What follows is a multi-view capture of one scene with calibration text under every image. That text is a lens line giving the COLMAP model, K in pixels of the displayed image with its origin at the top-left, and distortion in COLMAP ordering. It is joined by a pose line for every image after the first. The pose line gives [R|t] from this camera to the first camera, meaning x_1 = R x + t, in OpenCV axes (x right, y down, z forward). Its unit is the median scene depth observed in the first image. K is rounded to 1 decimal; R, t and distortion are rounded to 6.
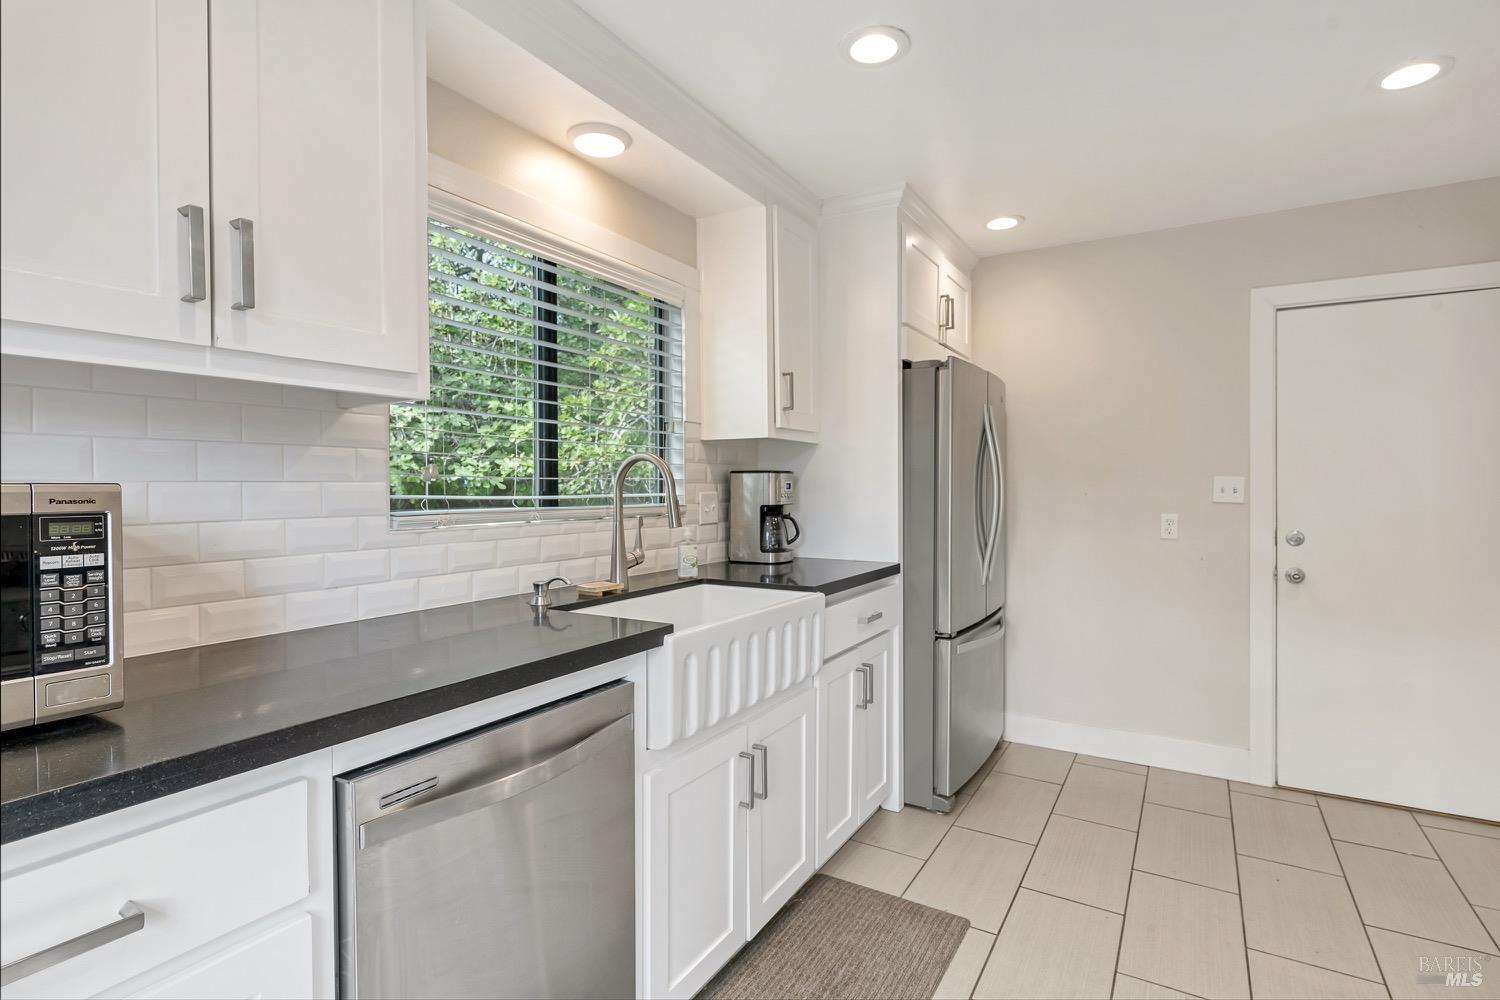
lens RADIAL K [[739.3, 0, 755.6], [0, 739.3, 505.0], [0, 0, 1]] dist [0.001535, -0.000723]
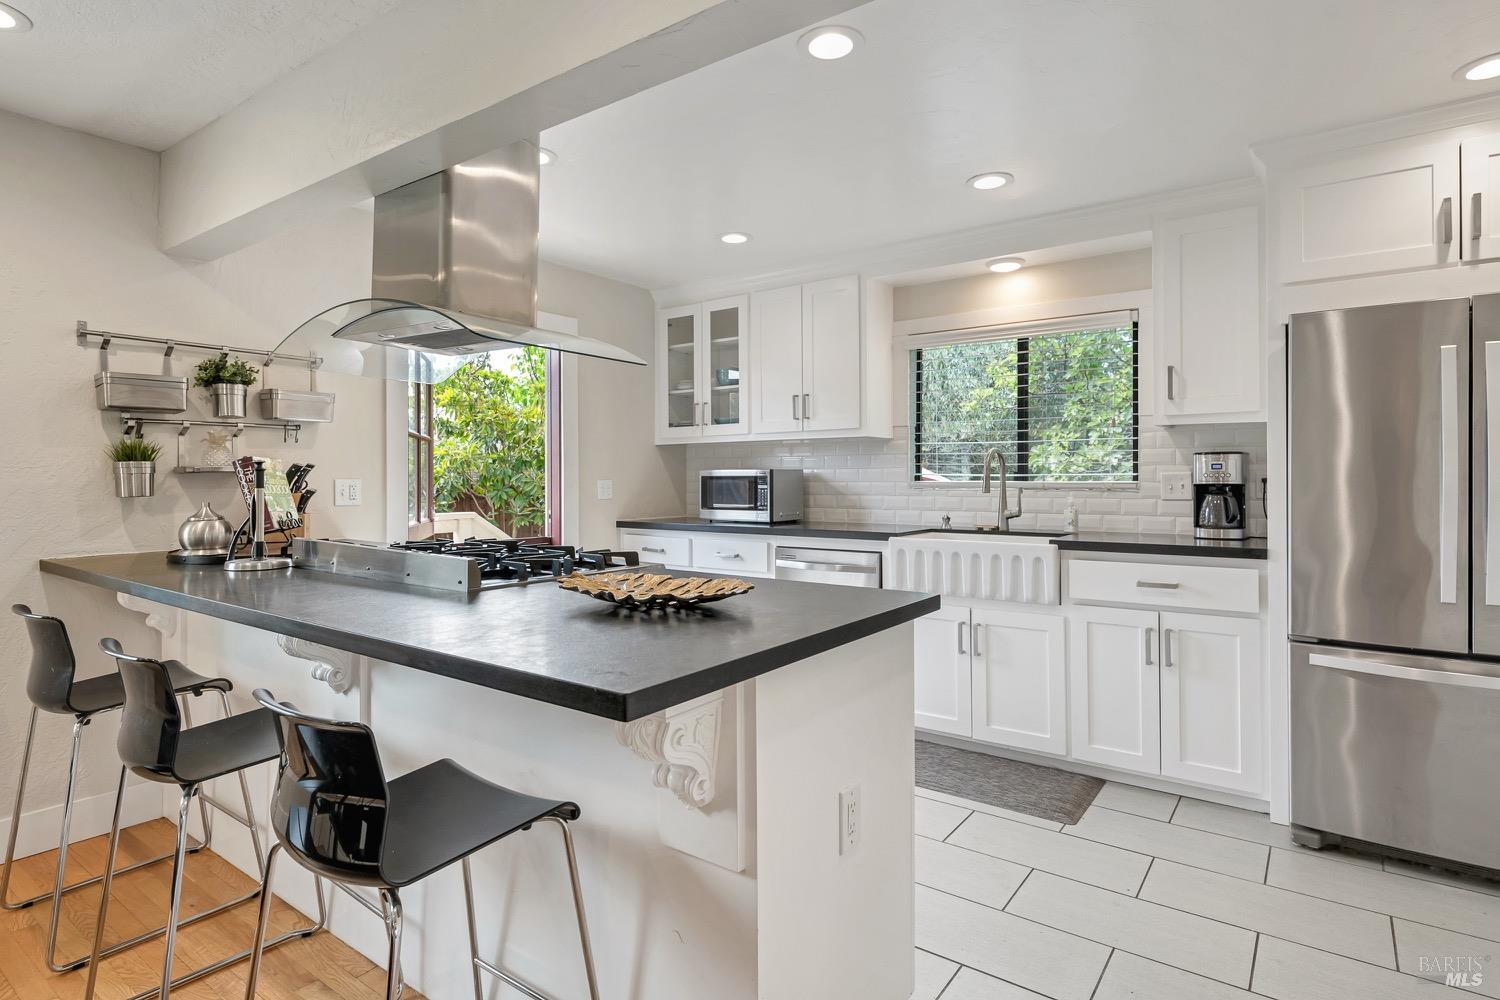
lens RADIAL K [[778.1, 0, 754.5], [0, 778.1, 474.2], [0, 0, 1]] dist [0.004998, -0.003501]
pose [[-0.087471, -0.002372, -0.996164, 1.704226], [-0.022146, 0.999755, -0.000436, 0.000495], [0.995921, 0.022023, -0.087502, 0.612721]]
